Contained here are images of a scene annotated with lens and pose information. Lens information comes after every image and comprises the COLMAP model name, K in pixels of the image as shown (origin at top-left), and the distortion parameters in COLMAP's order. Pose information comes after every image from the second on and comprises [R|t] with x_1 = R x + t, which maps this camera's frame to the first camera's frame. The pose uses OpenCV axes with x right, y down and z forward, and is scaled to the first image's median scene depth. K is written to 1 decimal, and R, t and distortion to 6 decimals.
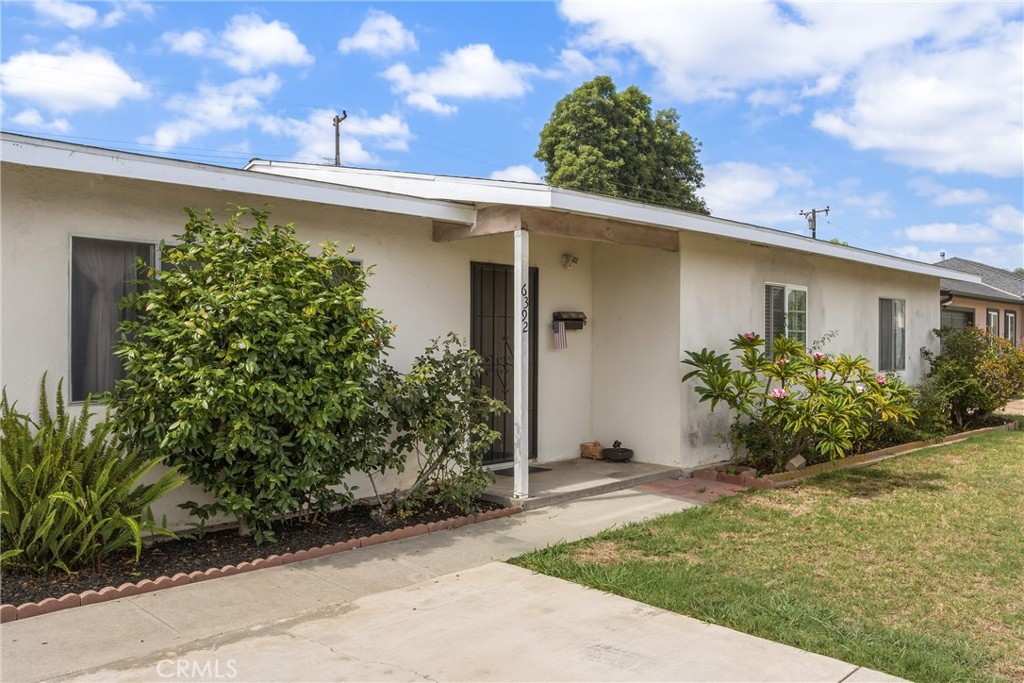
lens RADIAL K [[811.5, 0, 520.4], [0, 811.5, 342.0], [0, 0, 1]] dist [0.028780, -0.004250]
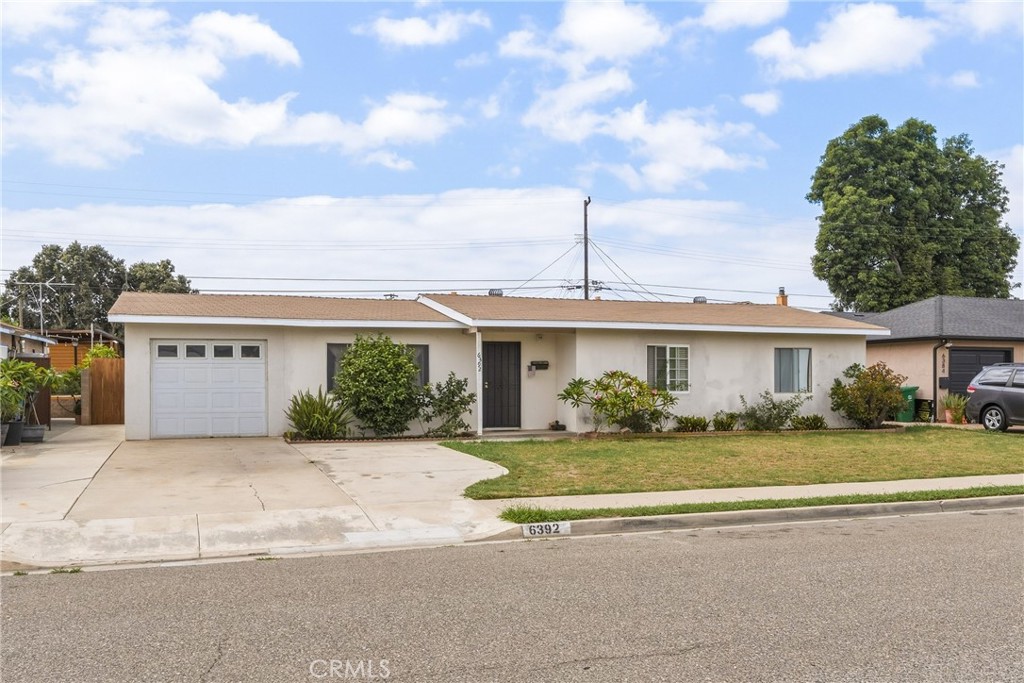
lens RADIAL K [[921.4, 0, 546.6], [0, 921.4, 407.0], [0, 0, 1]] dist [0.015781, -0.006073]
pose [[0.914437, 0.010340, -0.404597, 0.206080], [0.002228, 0.999530, 0.030578, 0.001914], [0.404723, -0.028863, 0.913984, -0.238262]]
